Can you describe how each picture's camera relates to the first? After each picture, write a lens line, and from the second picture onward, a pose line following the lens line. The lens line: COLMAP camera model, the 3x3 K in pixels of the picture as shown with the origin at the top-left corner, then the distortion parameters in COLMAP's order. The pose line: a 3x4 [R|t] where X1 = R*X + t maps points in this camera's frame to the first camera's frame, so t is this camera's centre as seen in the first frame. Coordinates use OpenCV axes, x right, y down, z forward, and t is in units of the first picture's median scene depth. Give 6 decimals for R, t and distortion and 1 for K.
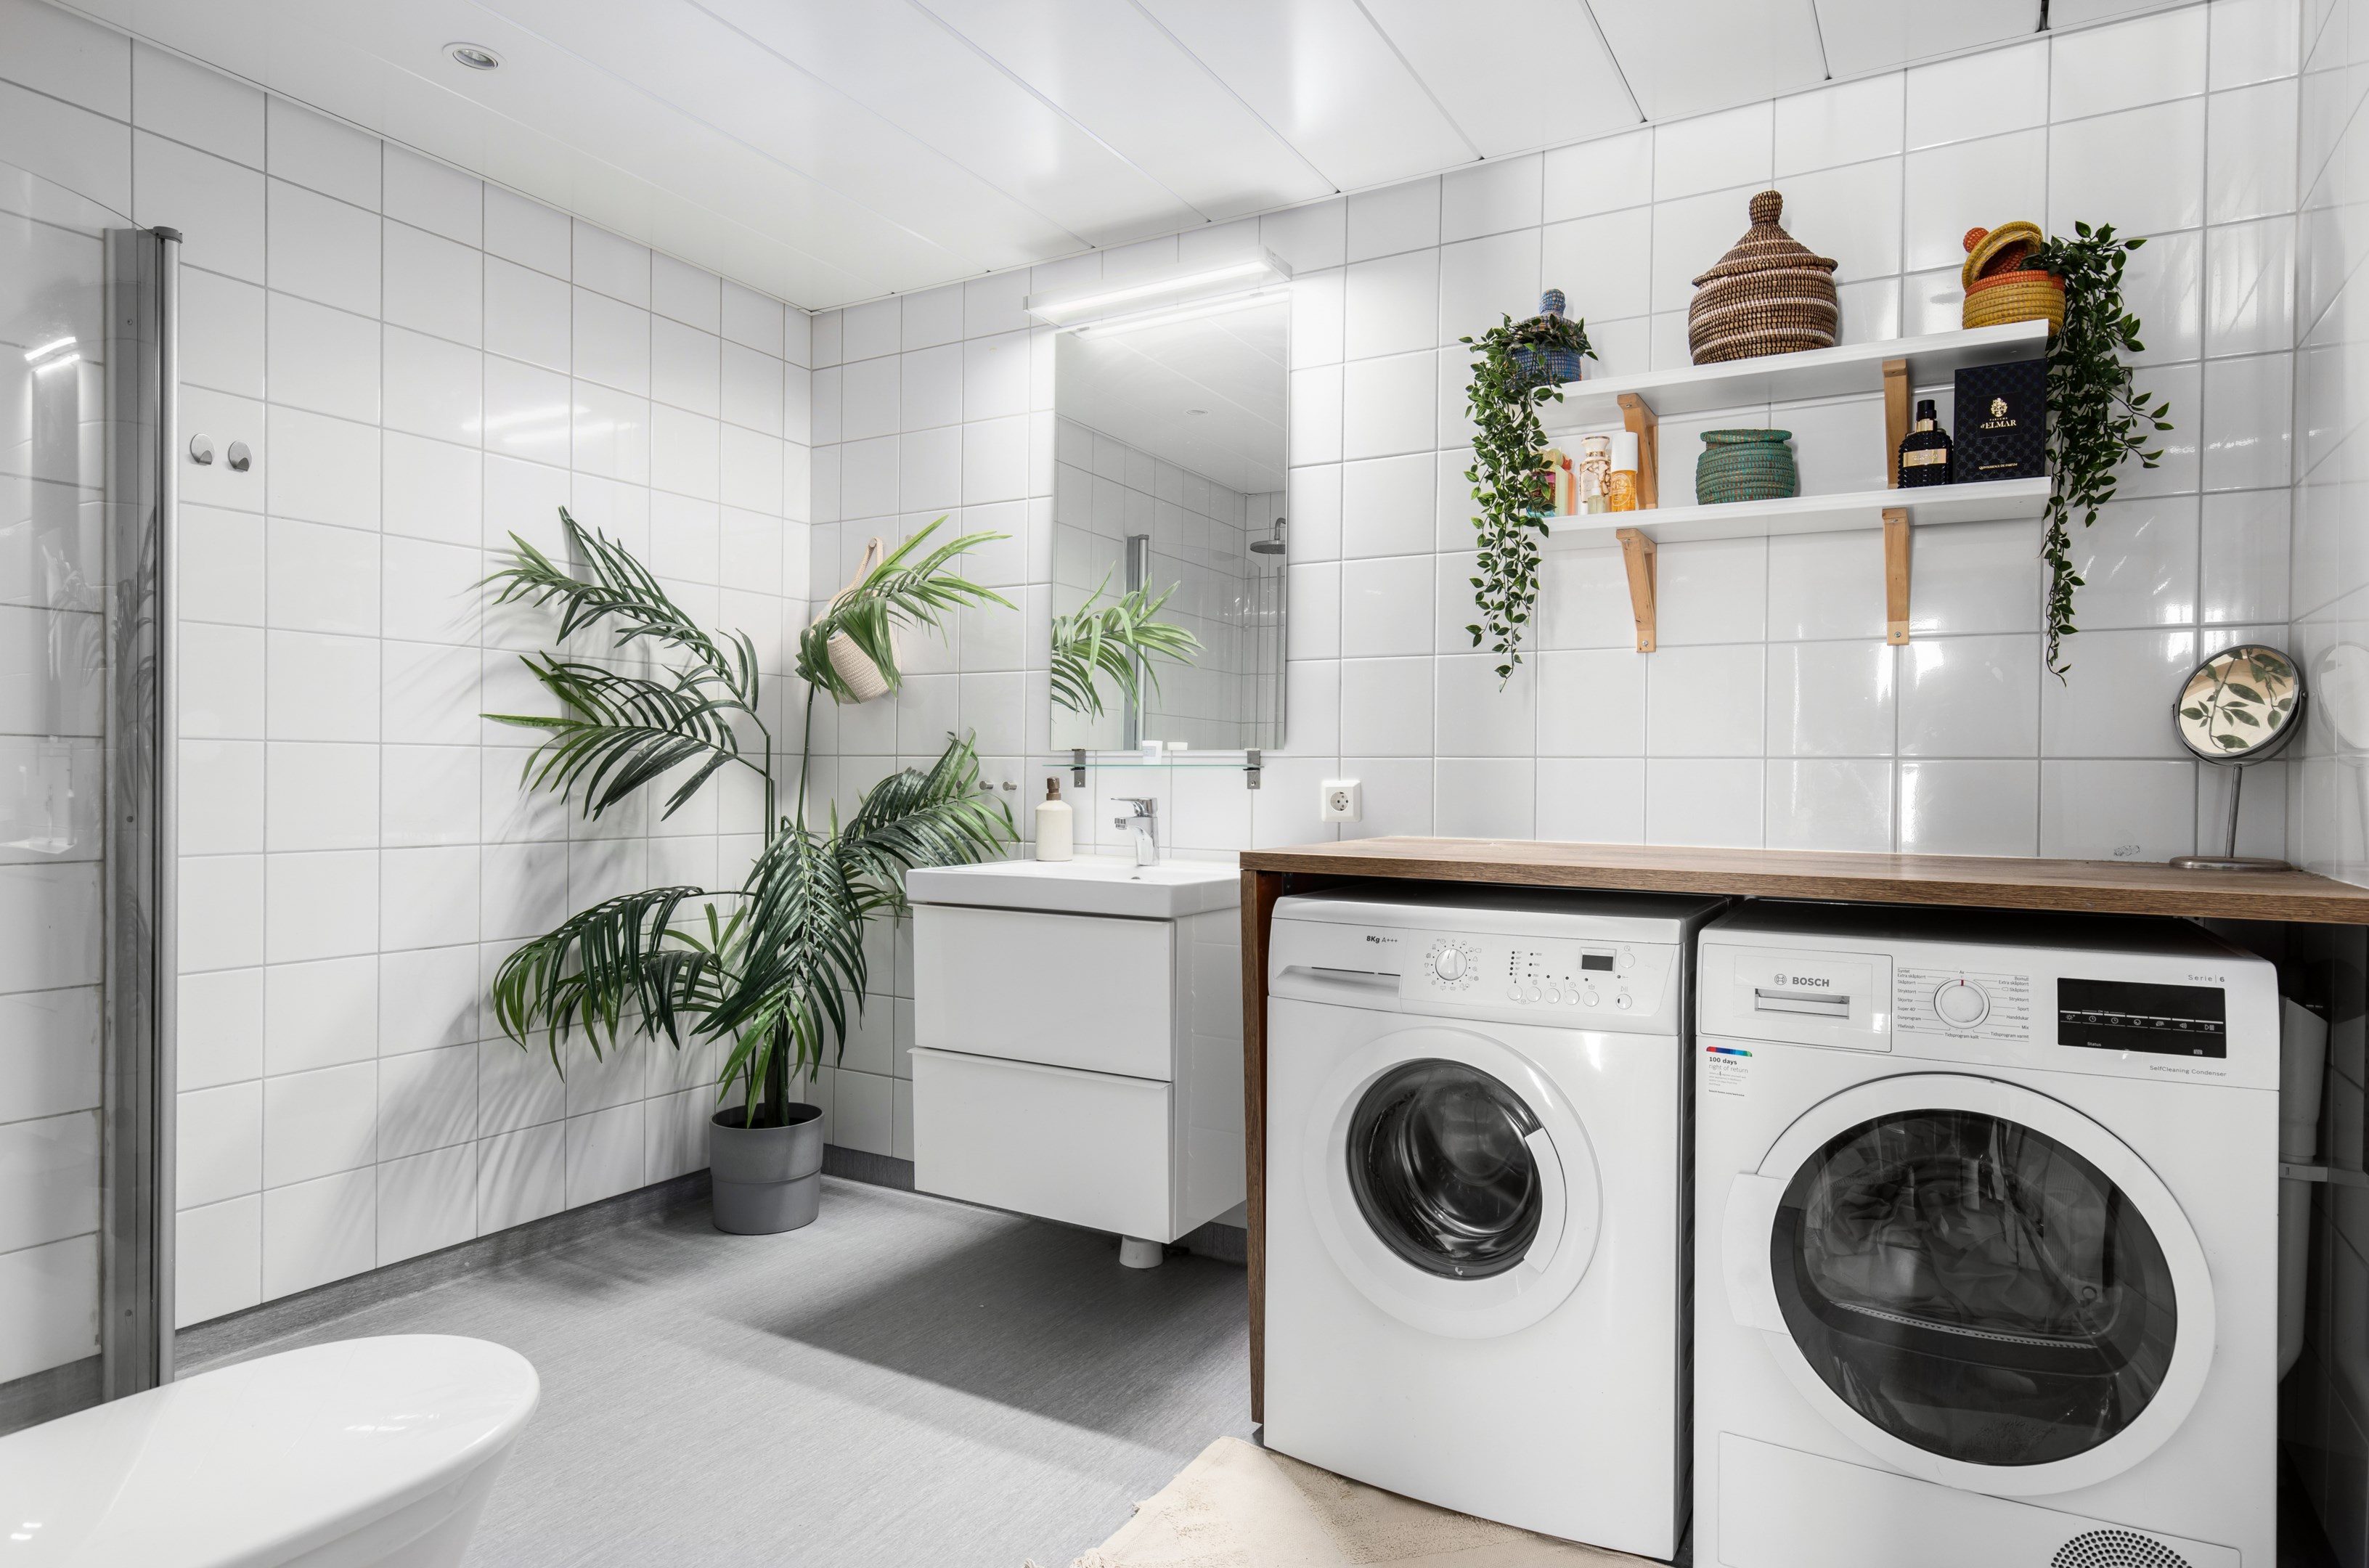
lens RADIAL K [[1352.4, 0, 1184.5], [0, 1352.4, 784.0], [0, 0, 1]] dist [0.006159, 0.001060]
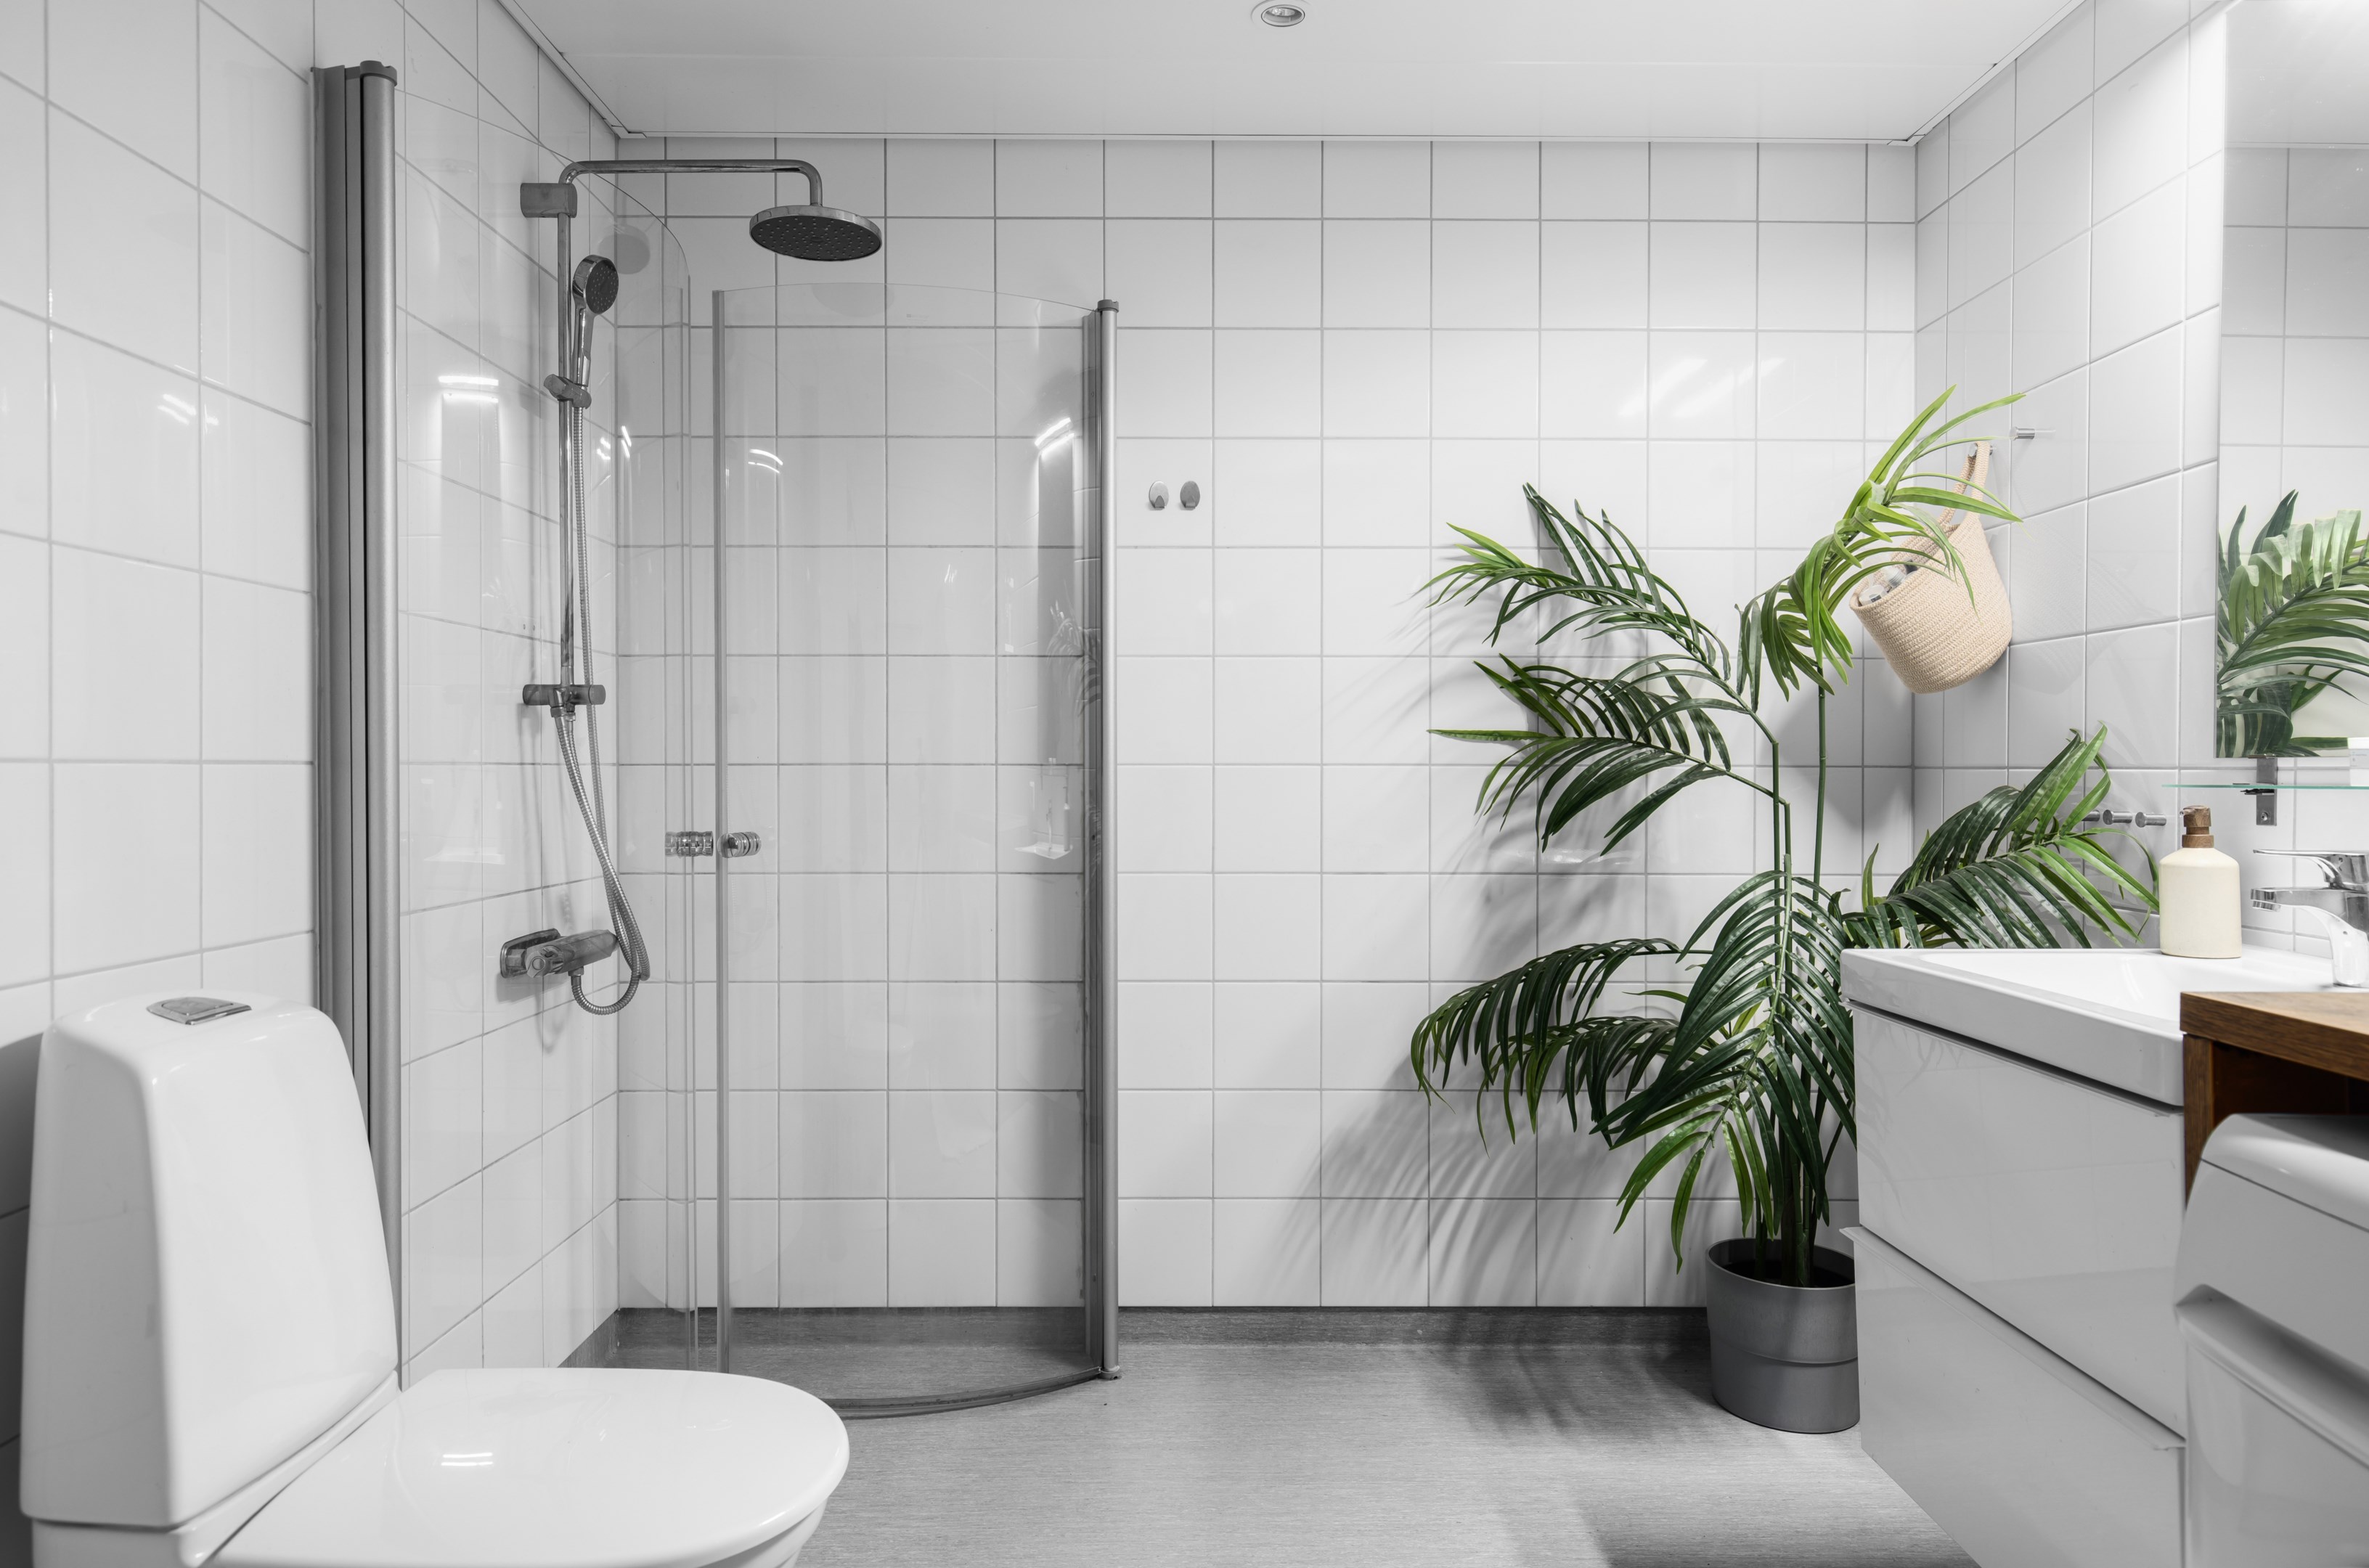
lens RADIAL K [[1412.7, 0, 1184.5], [0, 1412.7, 784.0], [0, 0, 1]] dist [0.001125, -0.000129]
pose [[0.510772, -0.000895, -0.859716, 0.202316], [-0.004036, 0.999986, -0.003438, -0.010993], [0.859707, 0.005226, 0.510761, 0.363161]]
